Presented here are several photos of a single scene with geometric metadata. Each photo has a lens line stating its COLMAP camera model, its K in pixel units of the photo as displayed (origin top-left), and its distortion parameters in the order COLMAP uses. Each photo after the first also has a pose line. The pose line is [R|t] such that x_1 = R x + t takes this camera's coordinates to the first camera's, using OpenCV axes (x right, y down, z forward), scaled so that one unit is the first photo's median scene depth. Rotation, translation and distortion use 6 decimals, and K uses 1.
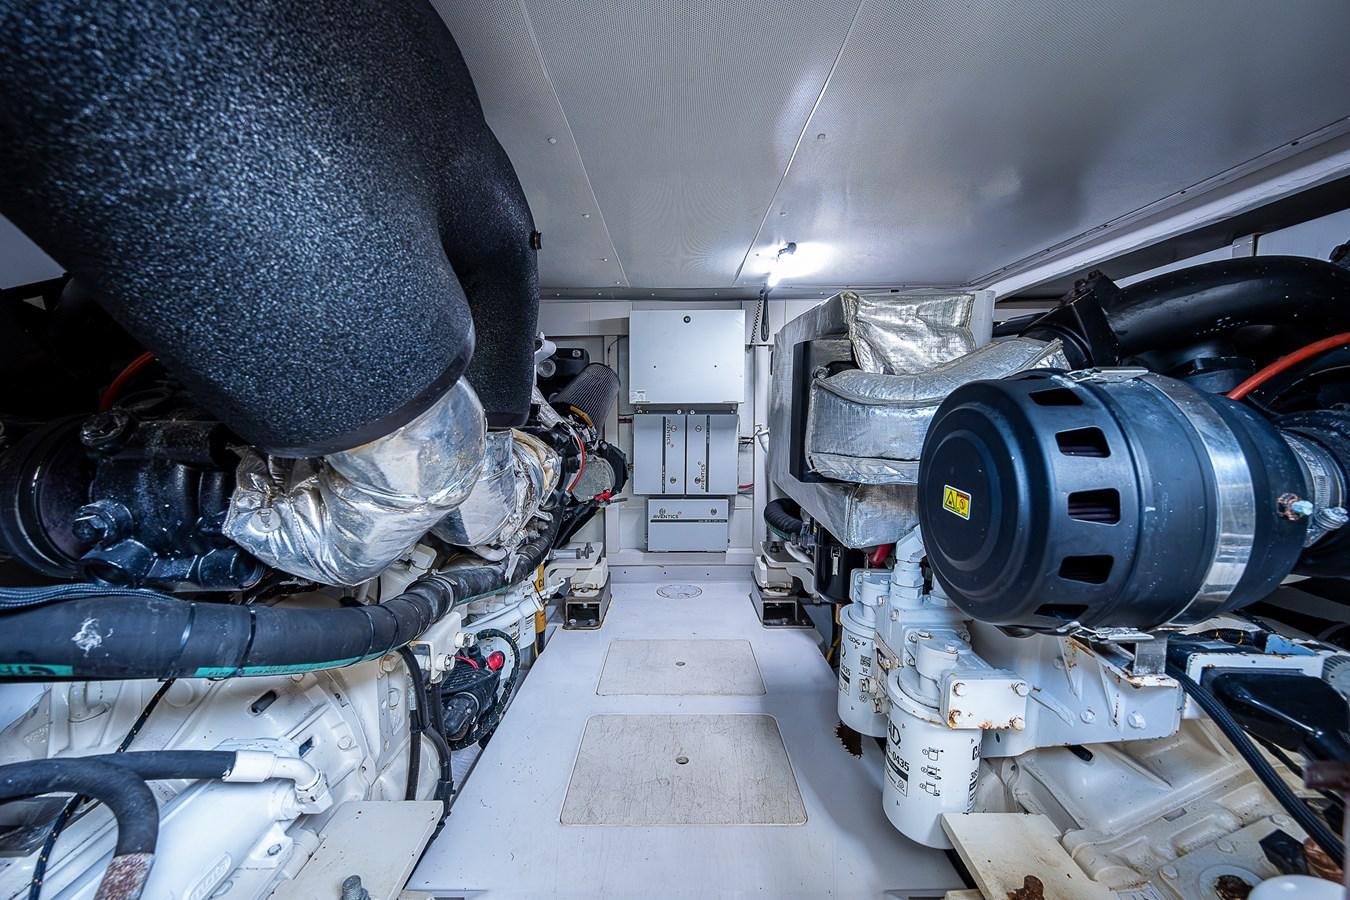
lens RADIAL K [[552.4, 0, 675.6], [0, 552.4, 427.9], [0, 0, 1]] dist [-0.000158, -0.000266]
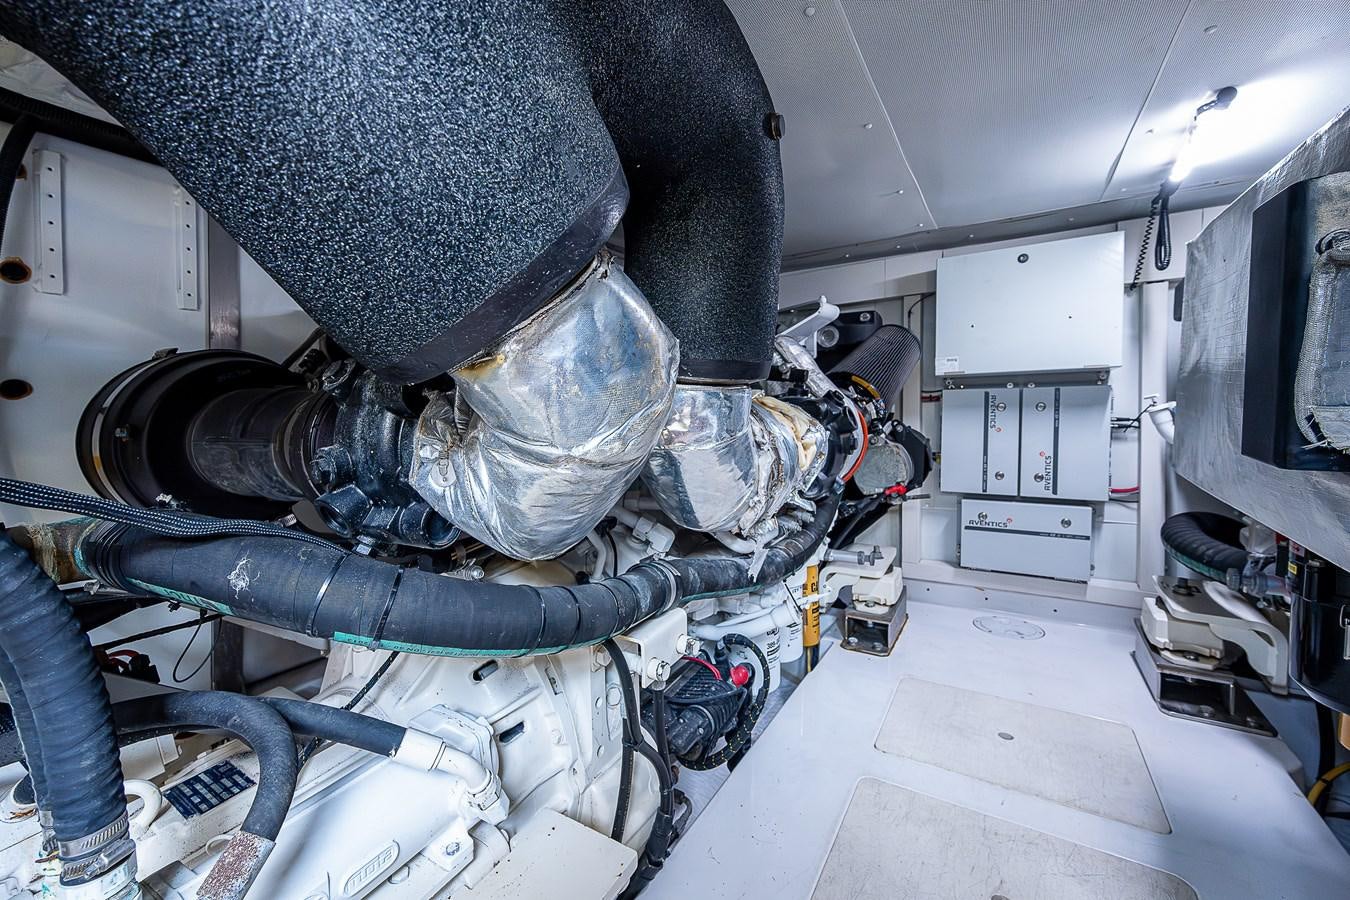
lens RADIAL K [[552.4, 0, 675.6], [0, 552.4, 427.9], [0, 0, 1]] dist [-0.000158, -0.000266]
pose [[0.853927, 0.004278, -0.520375, 0.013108], [-0.002653, 0.999989, 0.003867, 0.038101], [0.520386, -0.001921, 0.853929, 0.183965]]
